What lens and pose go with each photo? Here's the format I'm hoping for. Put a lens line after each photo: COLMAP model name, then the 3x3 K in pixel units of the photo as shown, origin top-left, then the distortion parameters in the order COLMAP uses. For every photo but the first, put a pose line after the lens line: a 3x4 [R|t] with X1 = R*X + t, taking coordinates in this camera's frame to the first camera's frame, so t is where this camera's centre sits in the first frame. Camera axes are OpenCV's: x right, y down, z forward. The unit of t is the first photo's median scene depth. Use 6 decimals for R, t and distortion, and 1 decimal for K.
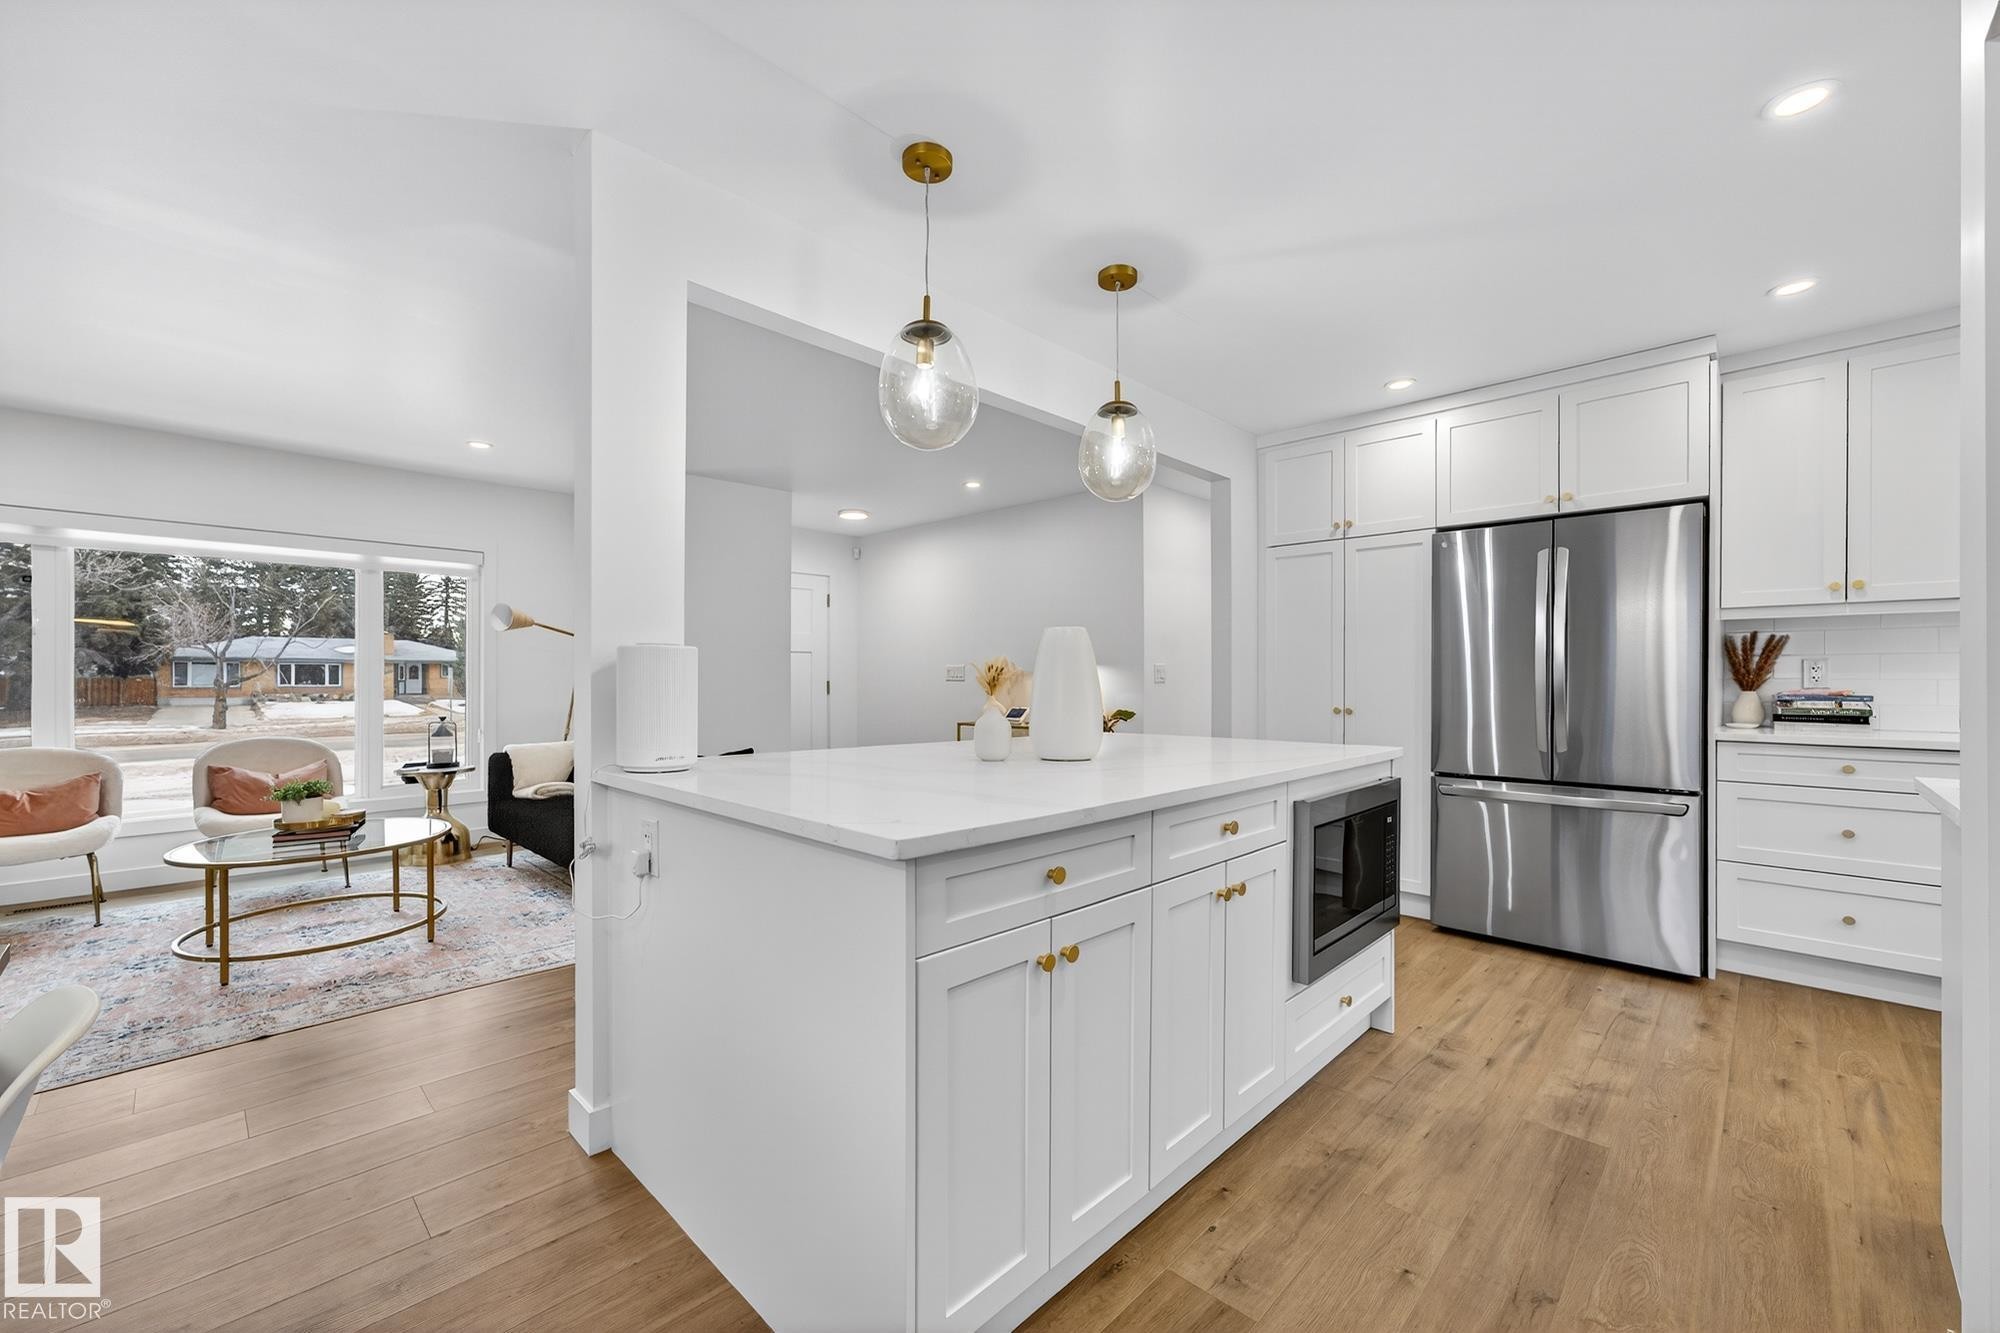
lens RADIAL K [[793.2, 0, 1001.8], [0, 793.2, 681.5], [0, 0, 1]] dist [0.000651, 0.000452]
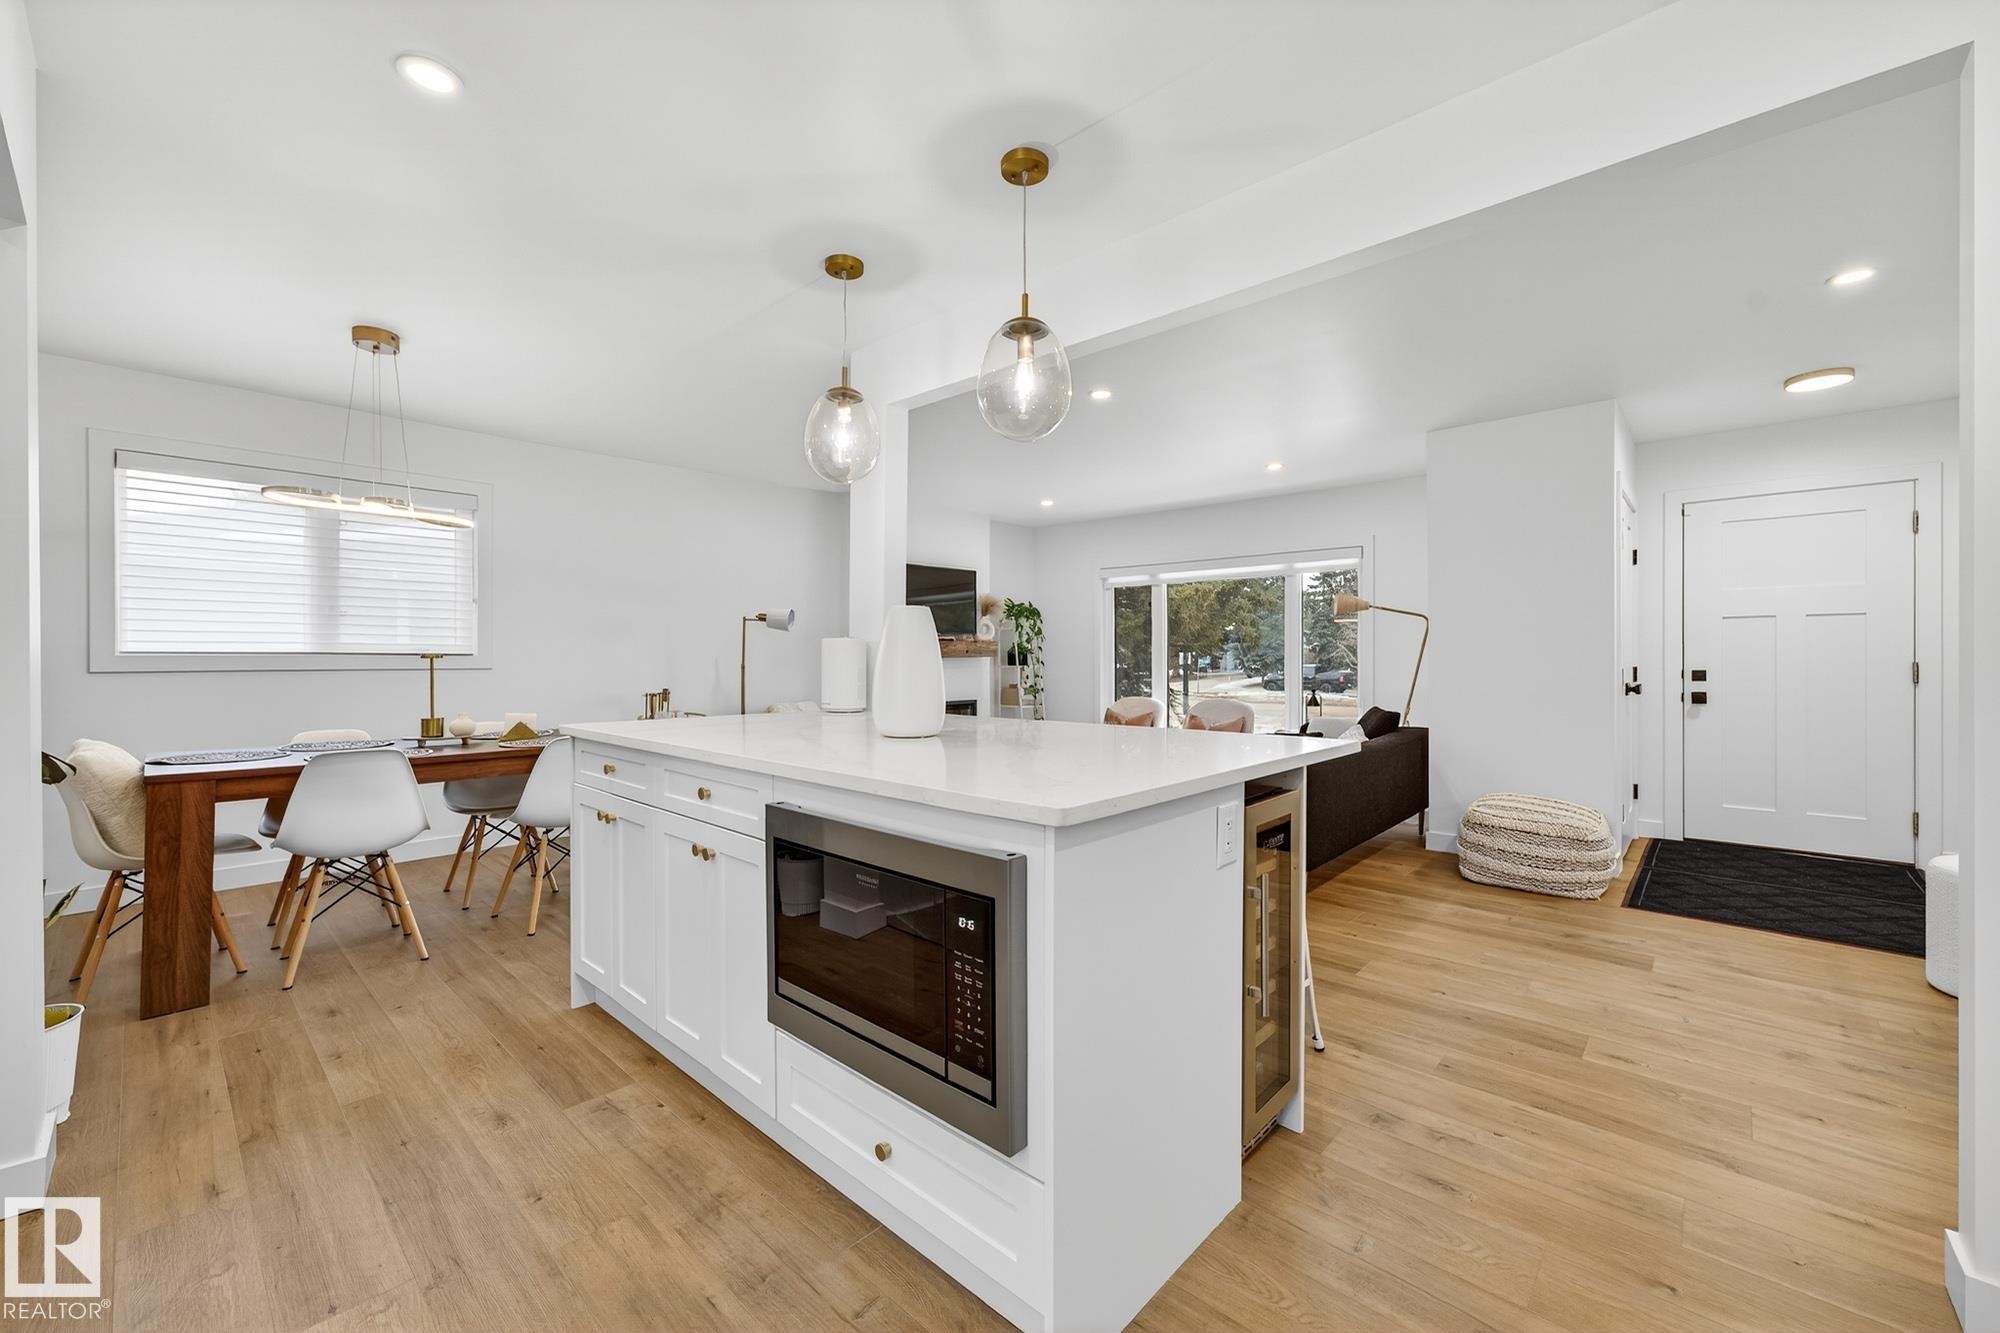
lens RADIAL K [[799.1, 0, 1001.5], [0, 799.1, 659.7], [0, 0, 1]] dist [-0.030346, 0.015011]
pose [[0.028714, -0.000788, -0.999587, 0.746496], [-0.002895, 0.999995, -0.000871, 0.001302], [0.999583, 0.002919, 0.028712, 0.743193]]
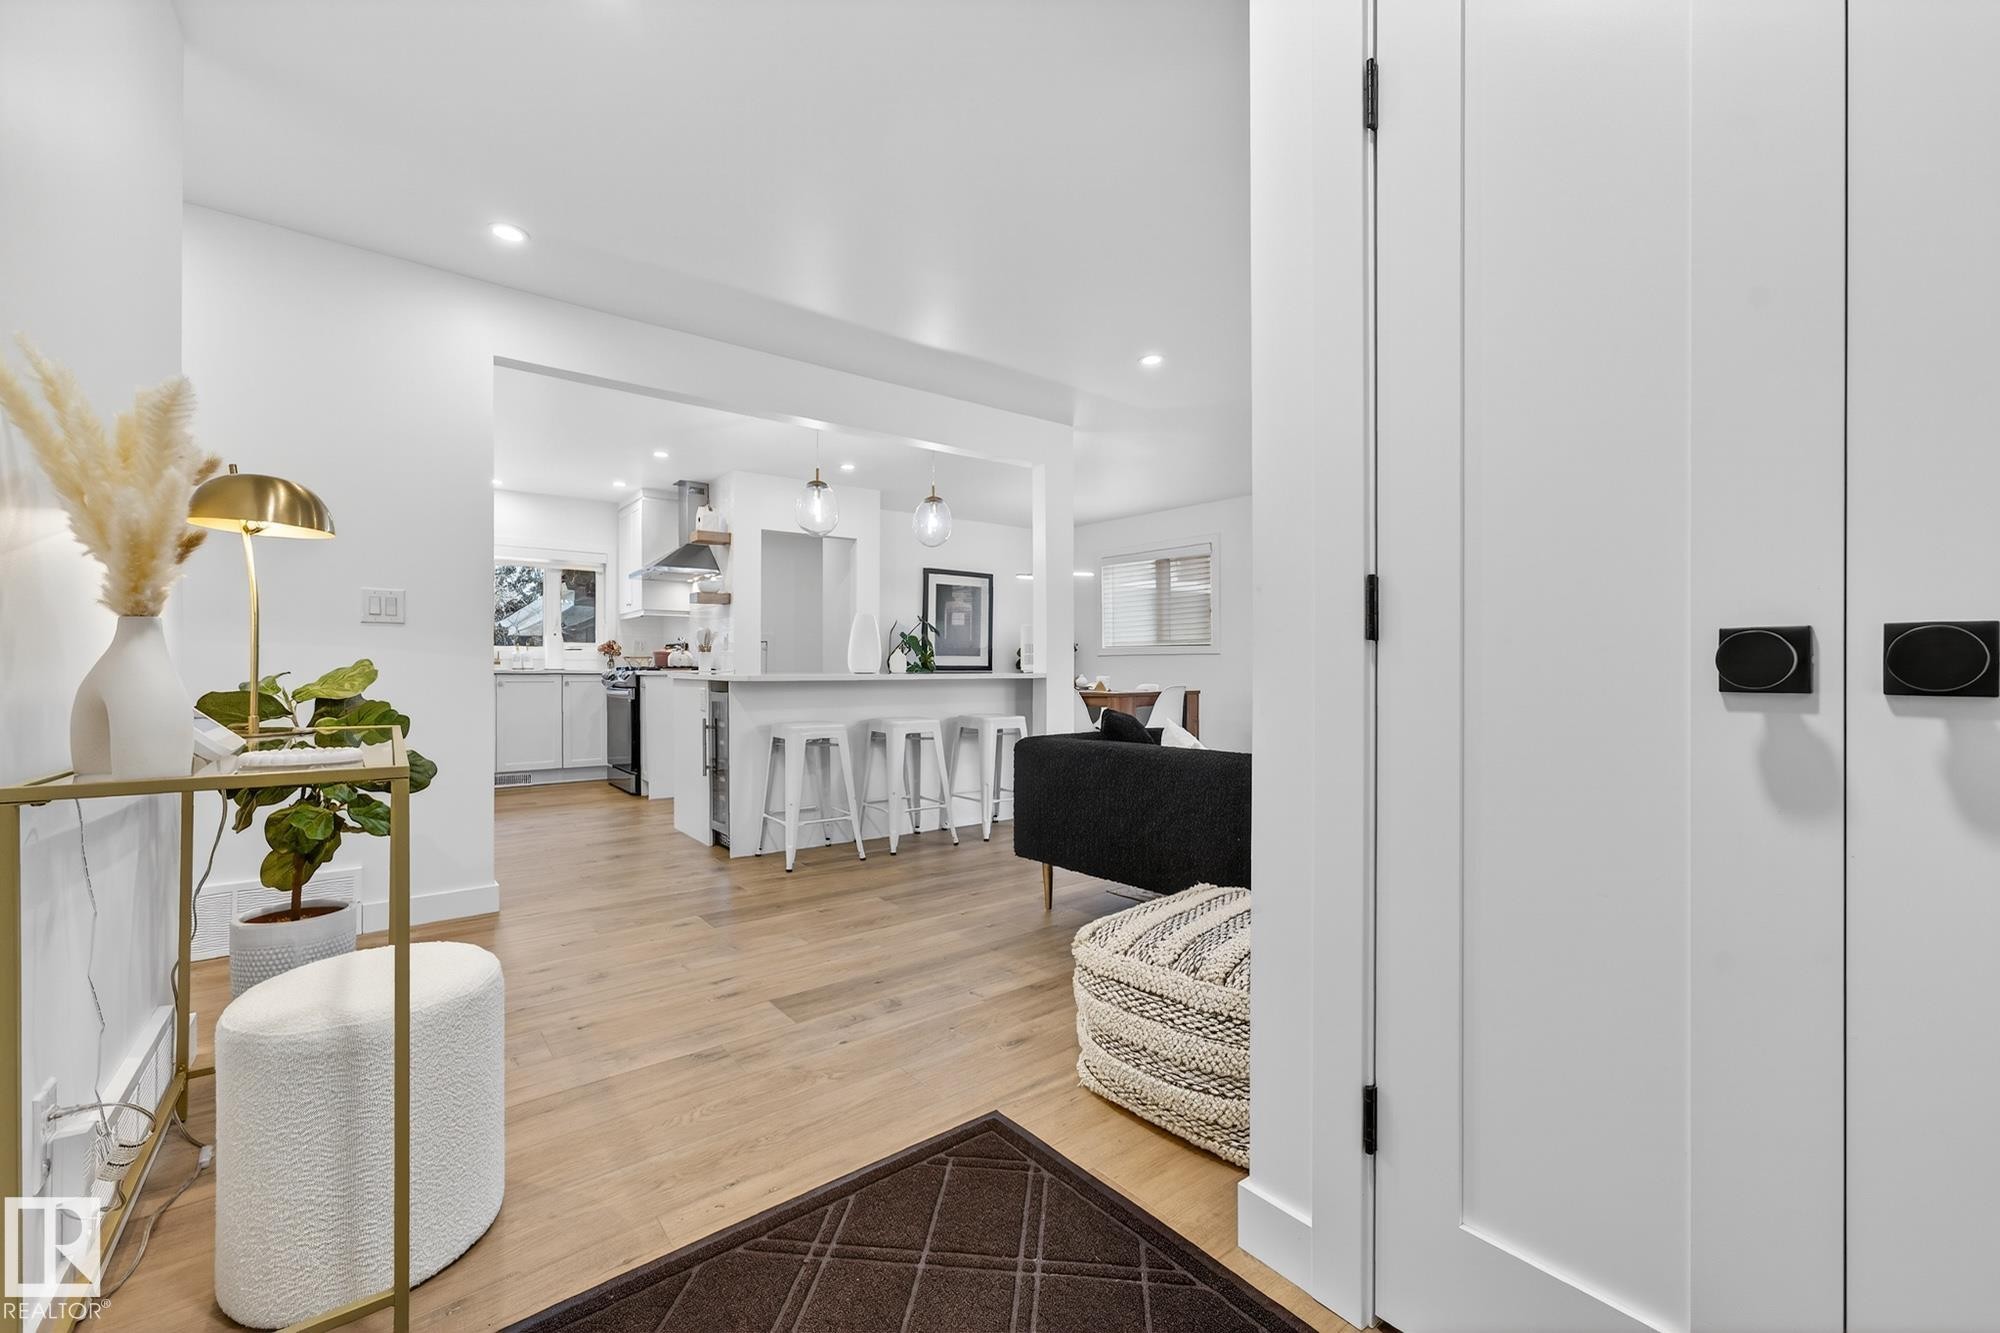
lens RADIAL K [[802.1, 0, 989.6], [0, 802.1, 666.0], [0, 0, 1]] dist [0.000450, 0.000182]
pose [[-0.990949, 0.001174, 0.134234, -0.379108], [0.001534, 0.999996, 0.002574, 0.048412], [-0.134230, 0.002757, -0.990946, 2.142763]]
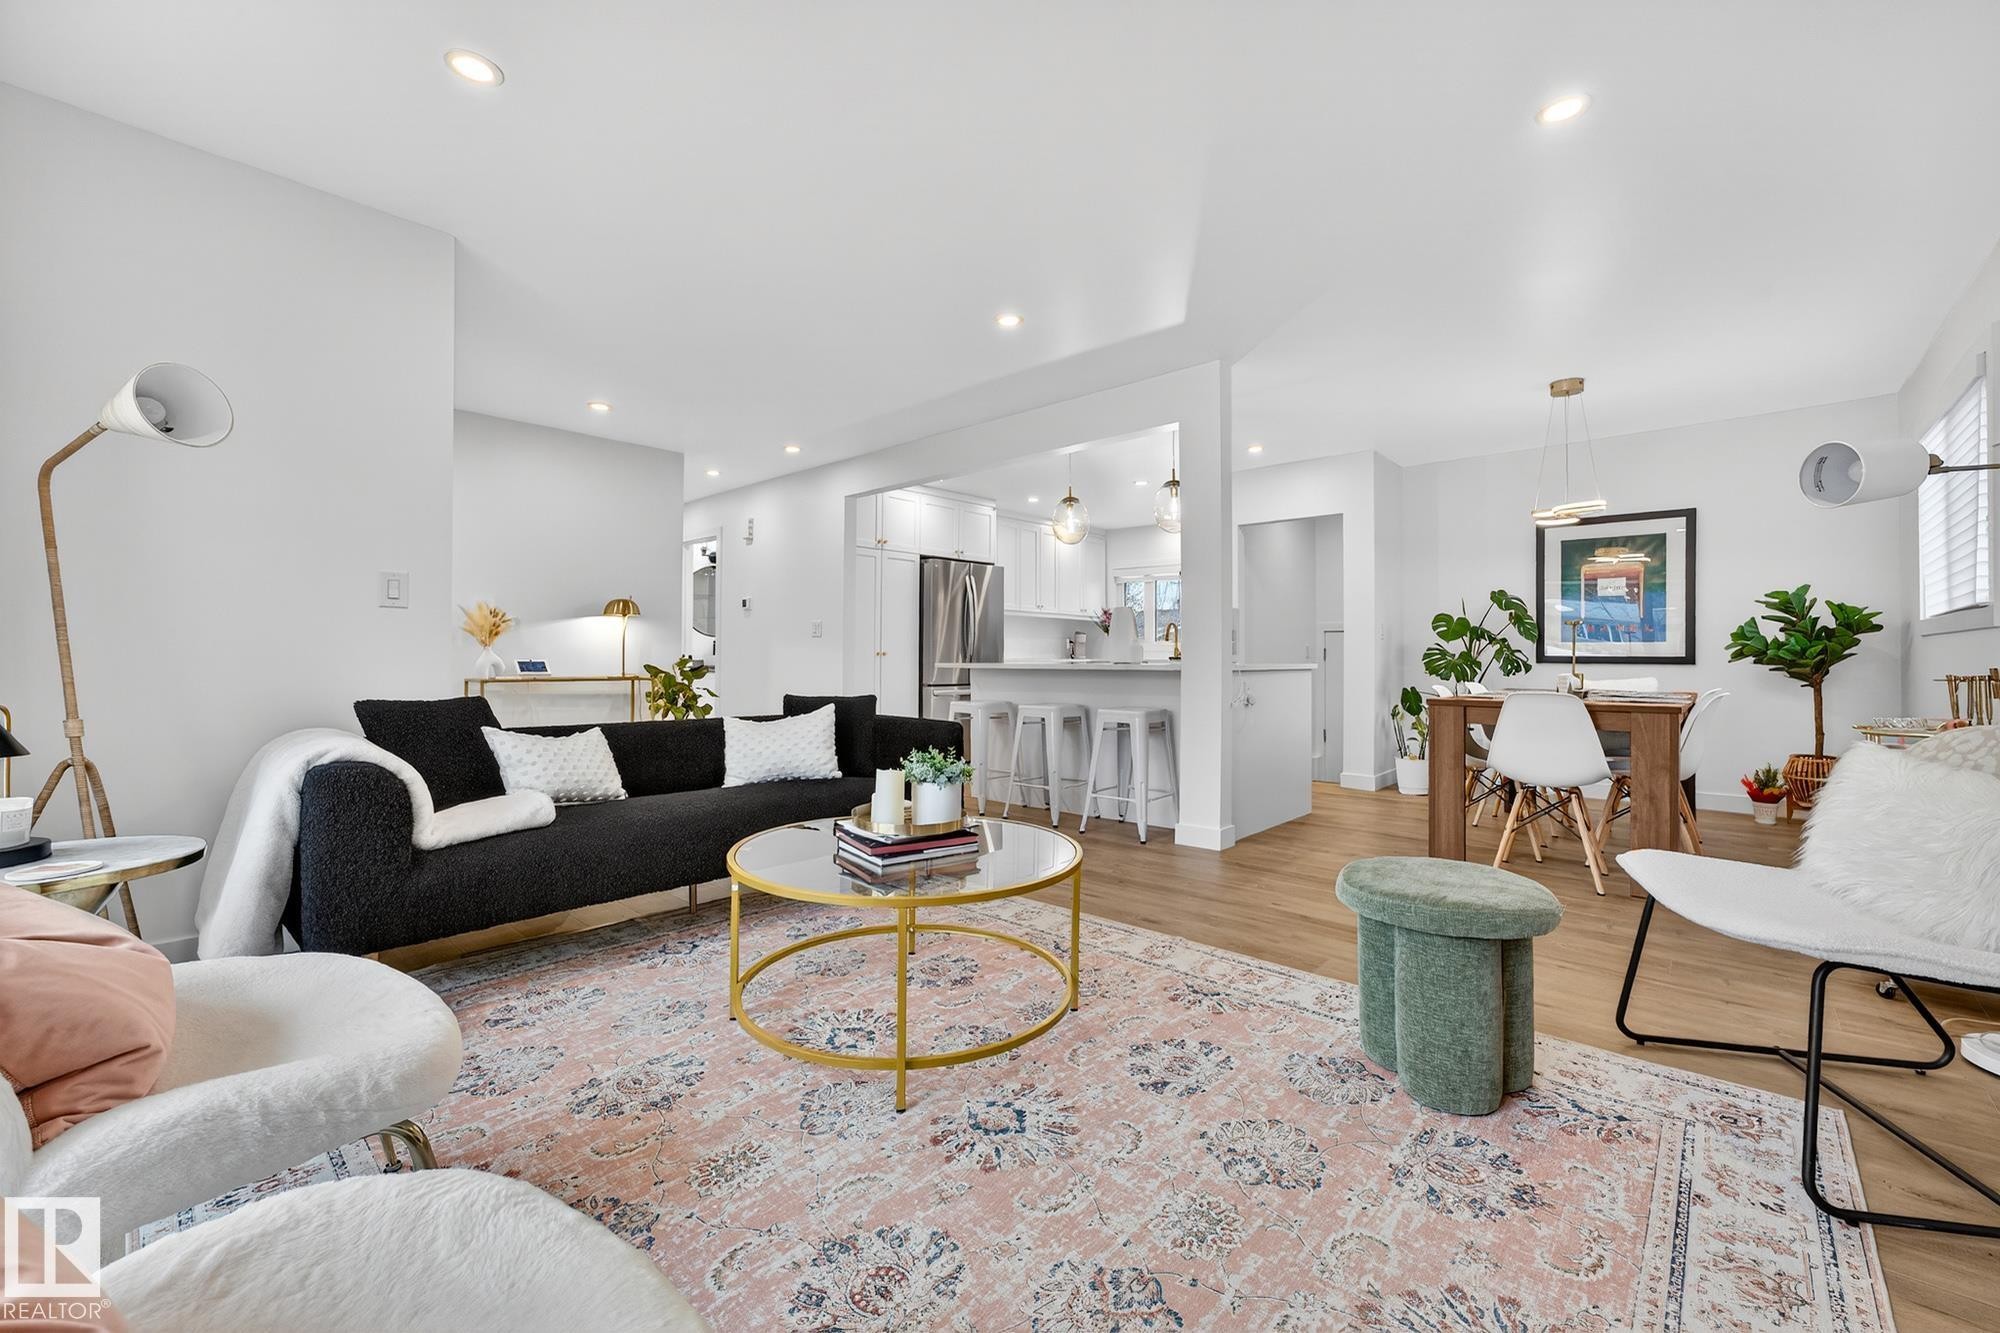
lens RADIAL K [[799.1, 0, 1001.5], [0, 799.1, 659.7], [0, 0, 1]] dist [-0.030346, 0.015011]
pose [[-0.031178, -0.004497, 0.999504, -1.524842], [0.000820, 0.999989, 0.004525, 0.049650], [-0.999513, 0.000961, -0.031174, 0.975731]]
